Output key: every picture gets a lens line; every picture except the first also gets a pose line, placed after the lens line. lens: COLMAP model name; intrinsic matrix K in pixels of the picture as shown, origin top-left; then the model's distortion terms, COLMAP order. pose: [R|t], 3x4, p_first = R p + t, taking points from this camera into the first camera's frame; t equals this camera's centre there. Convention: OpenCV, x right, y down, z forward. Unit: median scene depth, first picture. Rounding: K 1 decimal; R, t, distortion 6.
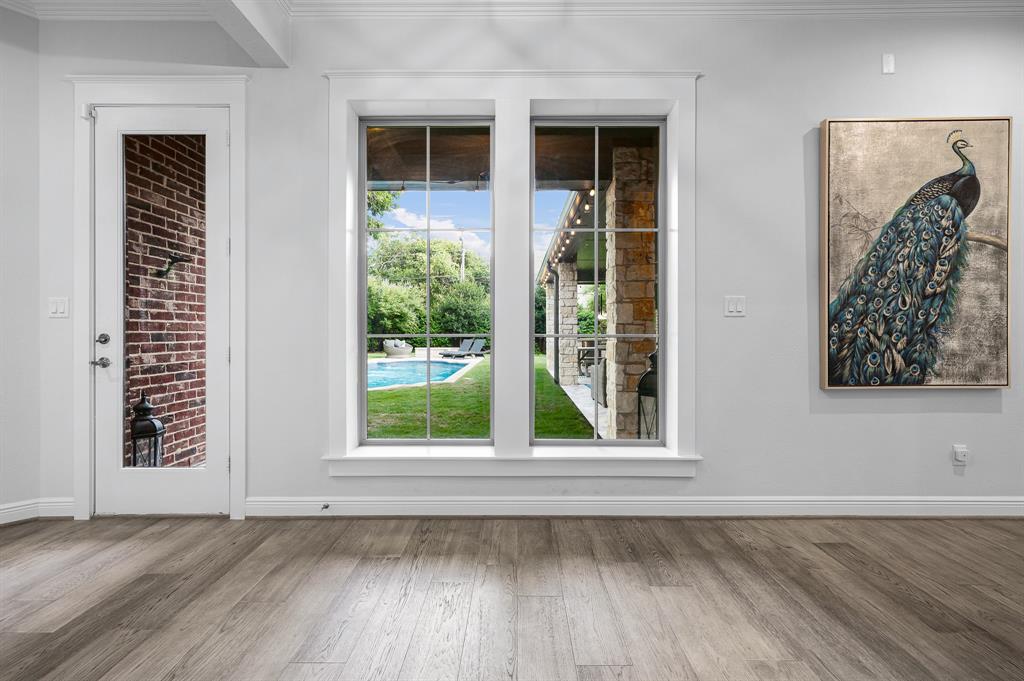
lens RADIAL K [[409.3, 0, 512.0], [0, 409.3, 340.5], [0, 0, 1]] dist [-0.001133, -0.000230]
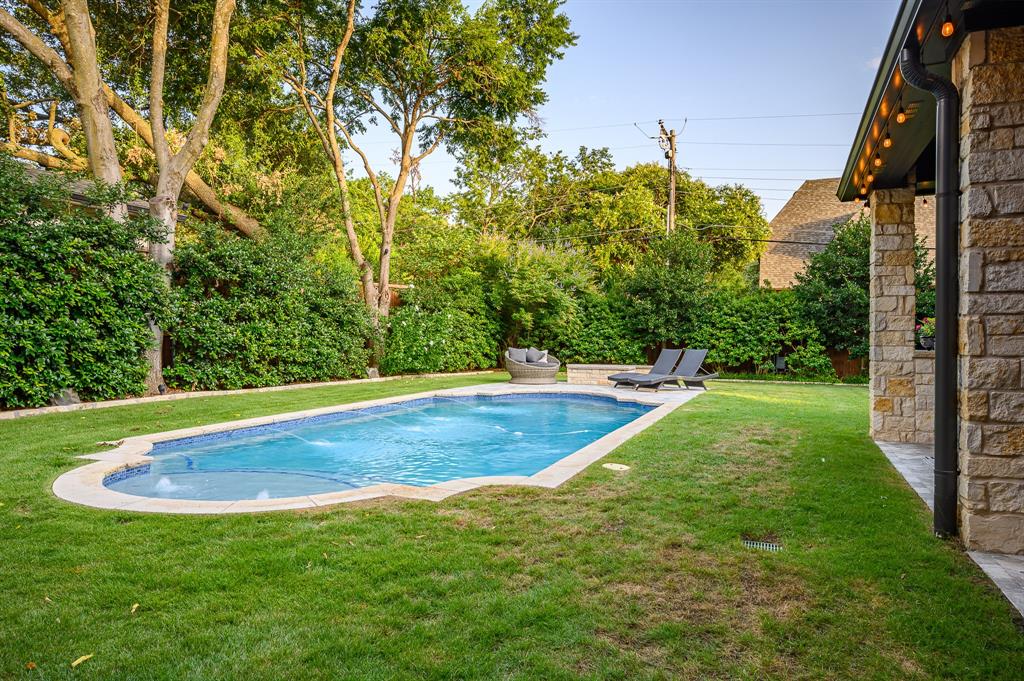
lens RADIAL K [[636.9, 0, 512.0], [0, 636.9, 340.5], [0, 0, 1]] dist [0.000130, -0.000595]
pose [[0.922878, 0.004003, -0.385072, 0.006508], [-0.009264, 0.999887, -0.011807, -0.002070], [0.384981, 0.014463, 0.922811, 0.238858]]
